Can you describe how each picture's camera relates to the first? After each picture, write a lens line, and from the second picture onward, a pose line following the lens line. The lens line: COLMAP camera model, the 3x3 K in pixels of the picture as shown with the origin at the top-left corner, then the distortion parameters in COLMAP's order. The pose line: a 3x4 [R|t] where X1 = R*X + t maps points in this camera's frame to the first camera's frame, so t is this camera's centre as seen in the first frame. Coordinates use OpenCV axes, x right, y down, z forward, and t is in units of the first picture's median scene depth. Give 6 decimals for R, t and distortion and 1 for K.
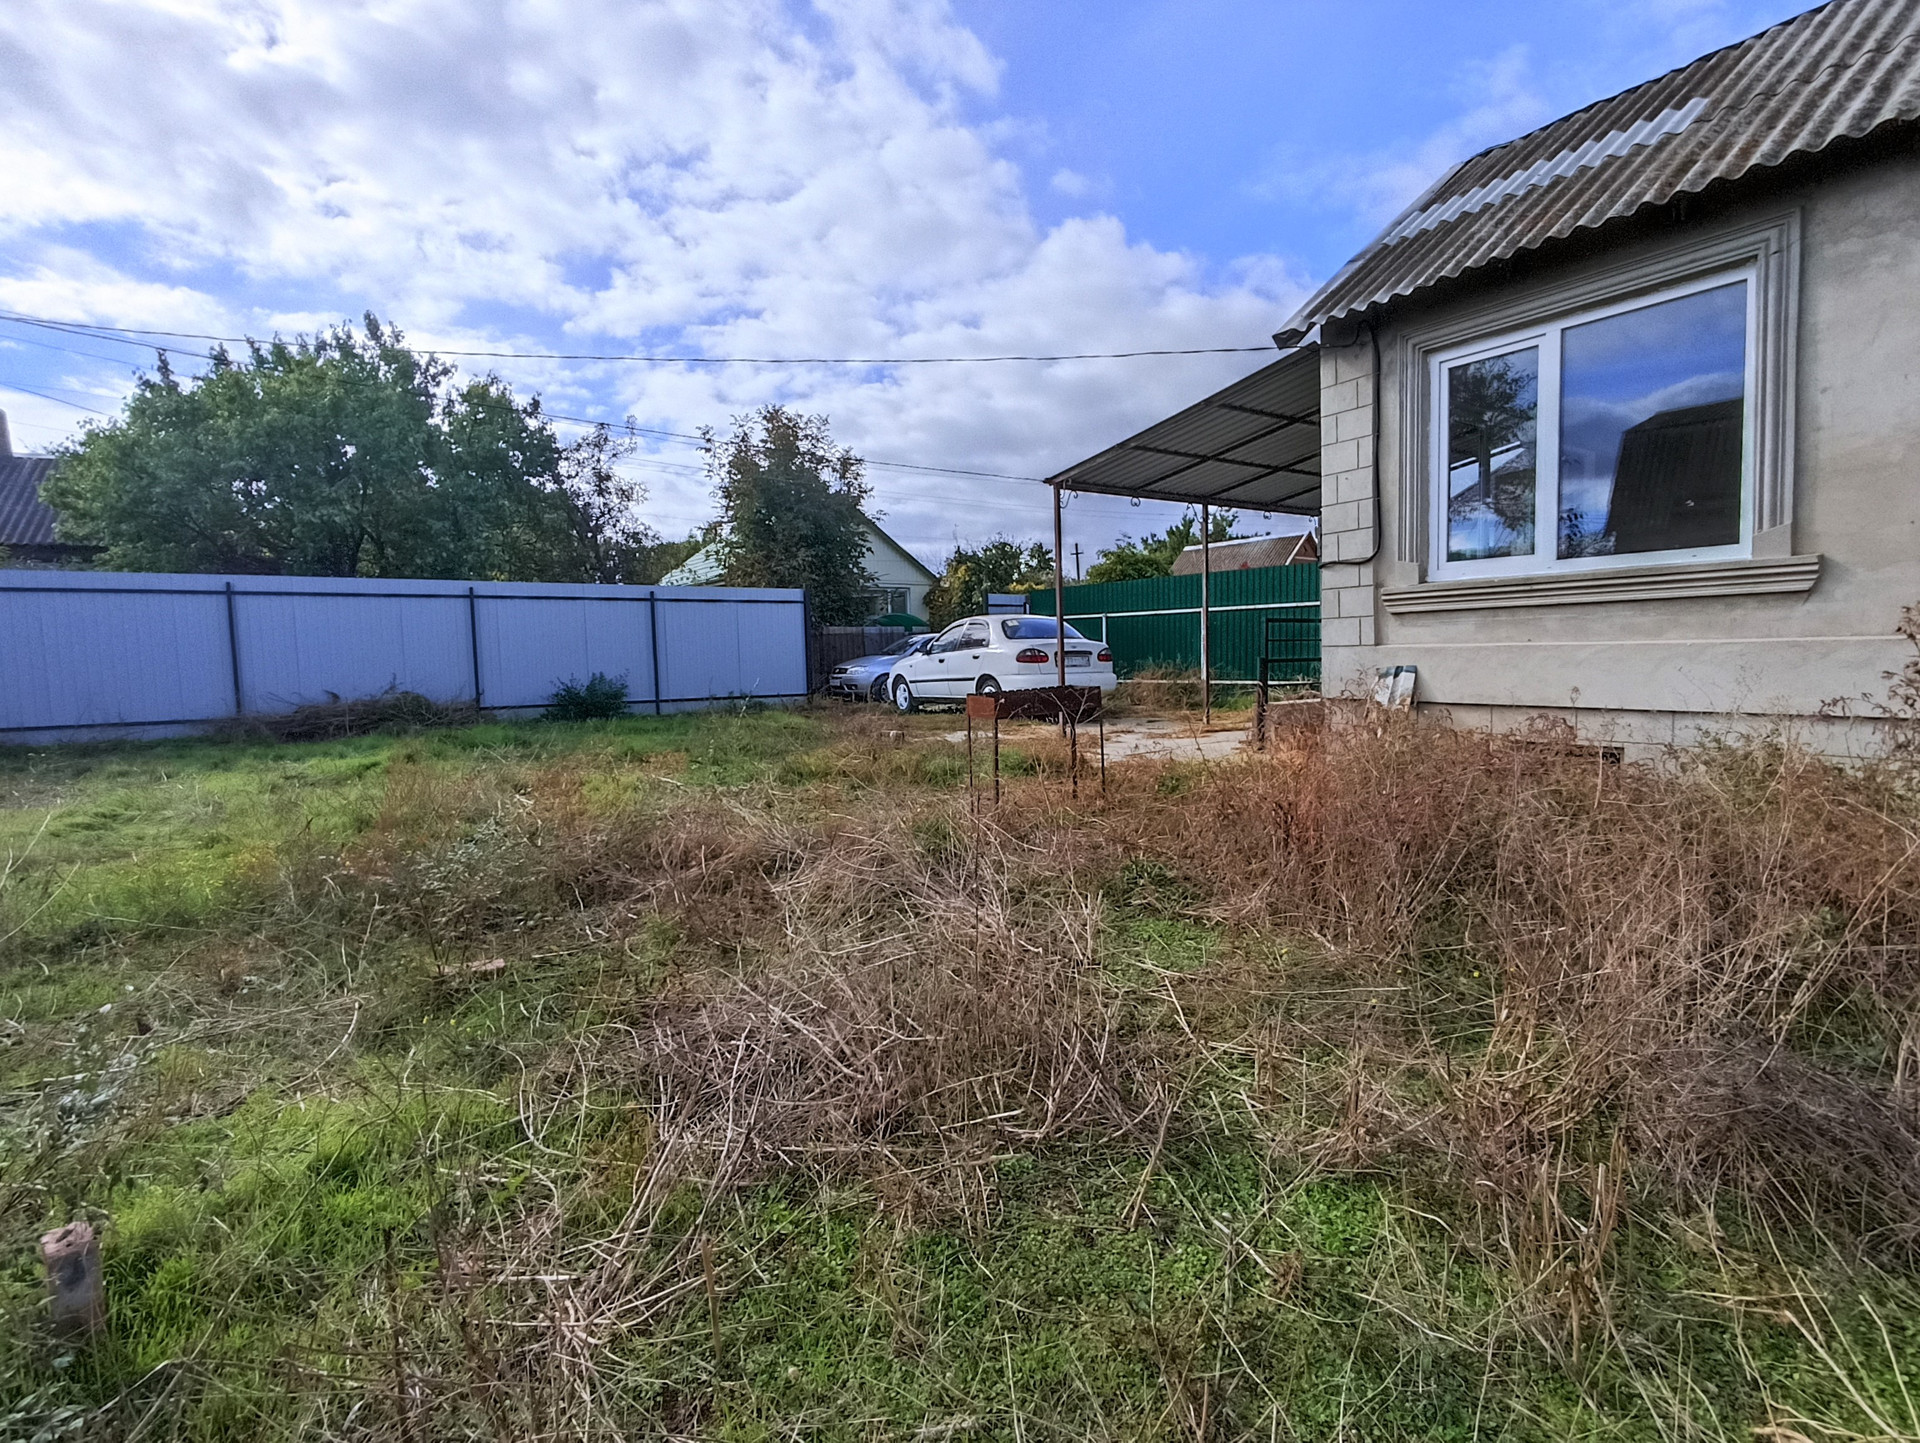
lens RADIAL K [[924.4, 0, 971.0], [0, 924.4, 715.2], [0, 0, 1]] dist [-0.000266, -0.003122]
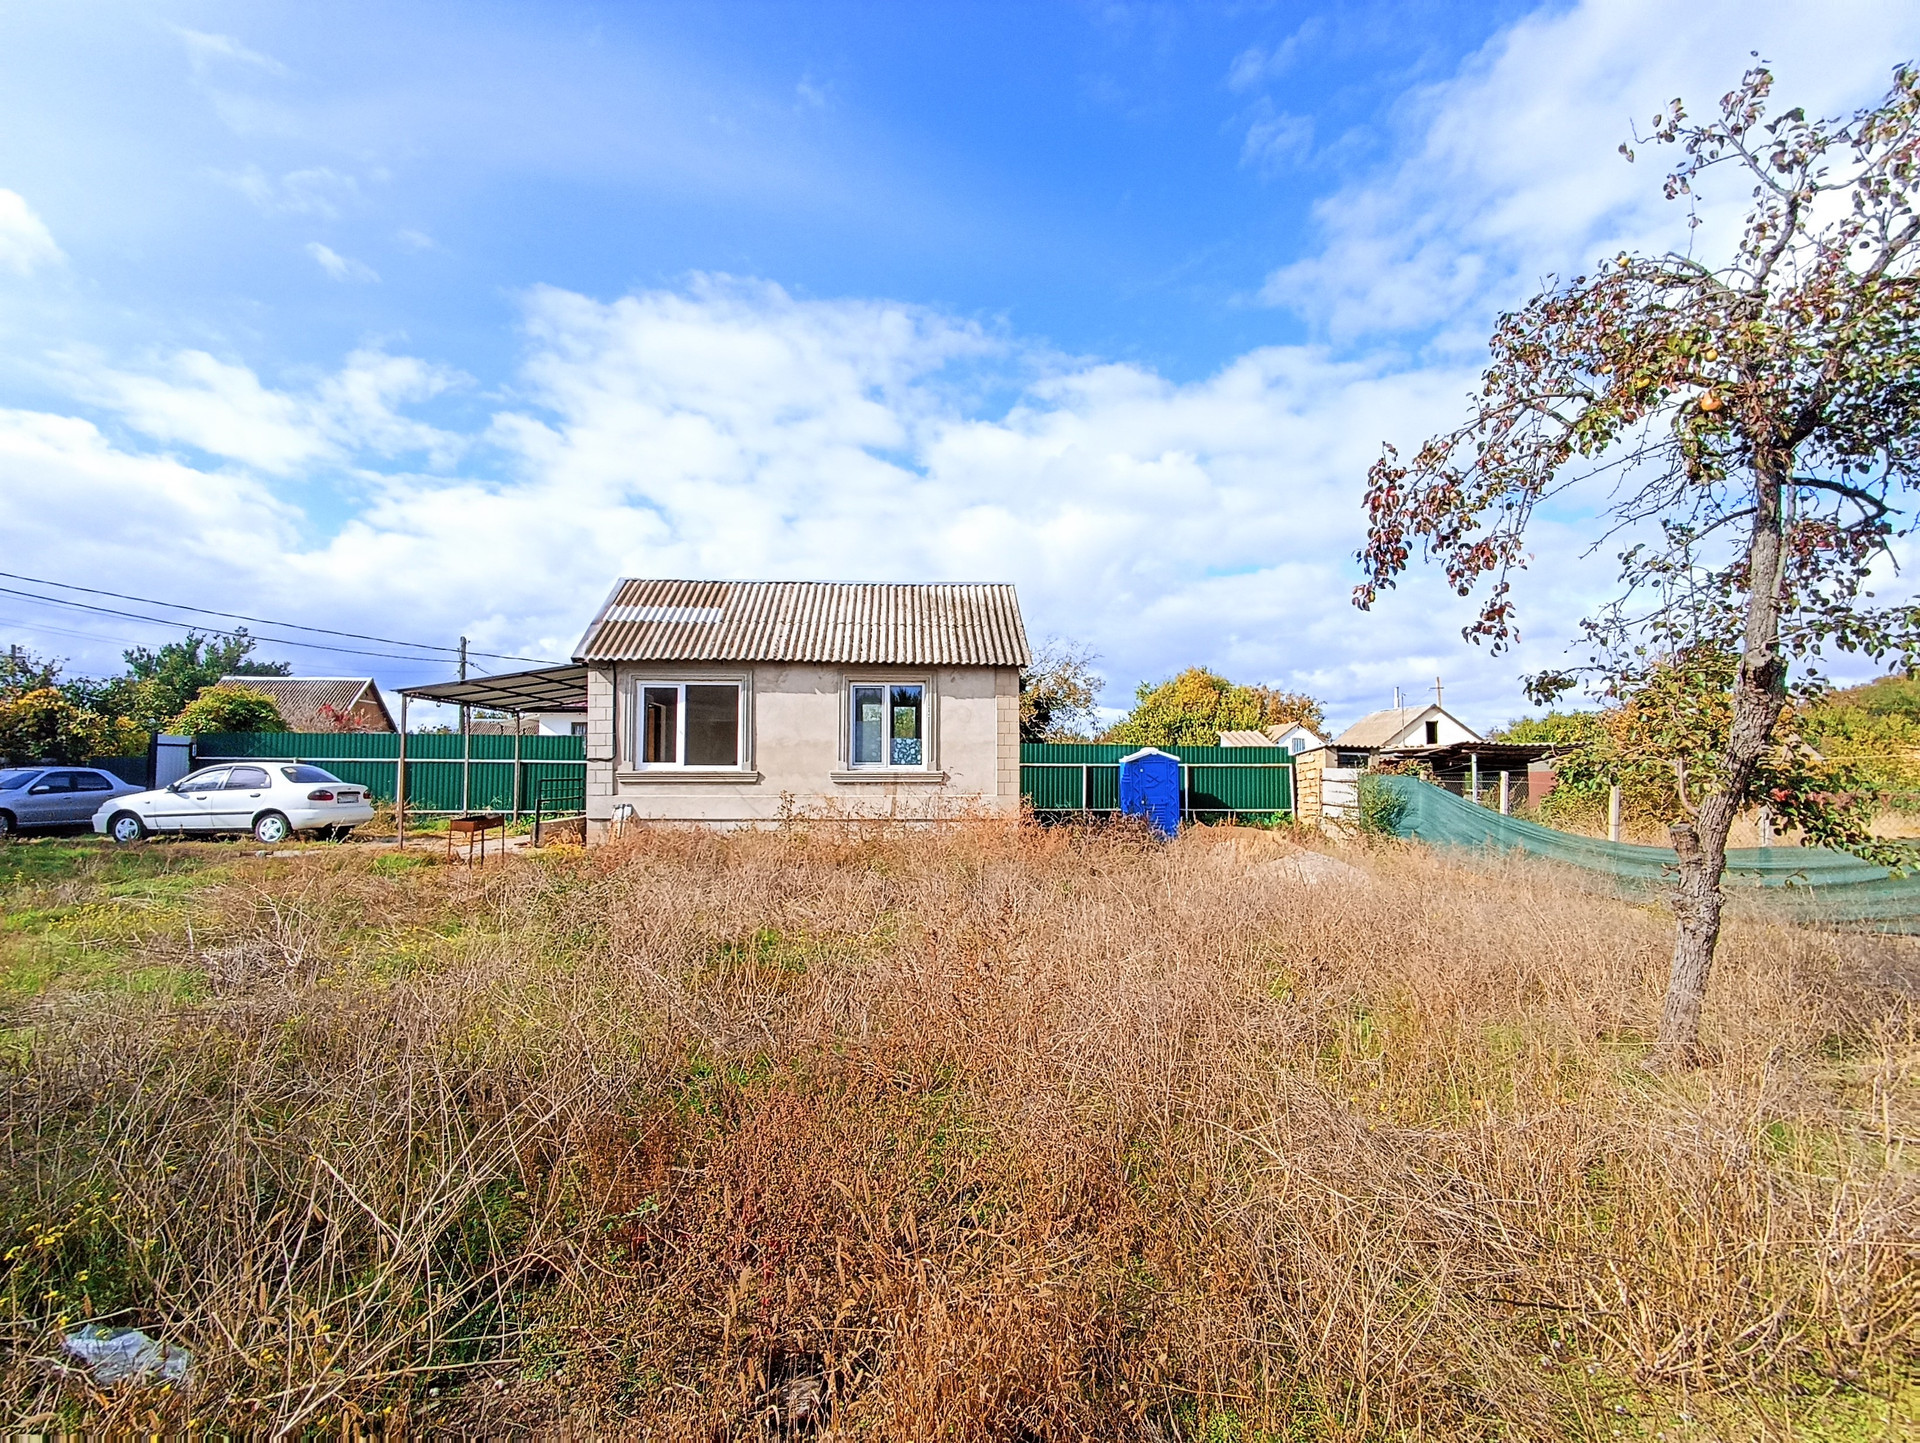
lens RADIAL K [[928.1, 0, 953.7], [0, 928.1, 726.0], [0, 0, 1]] dist [-0.003006, -0.001344]
pose [[0.511871, 0.062113, 0.856814, -1.160909], [0.043003, 0.994280, -0.097769, 0.017216], [-0.857985, 0.086891, 0.506272, -0.960828]]
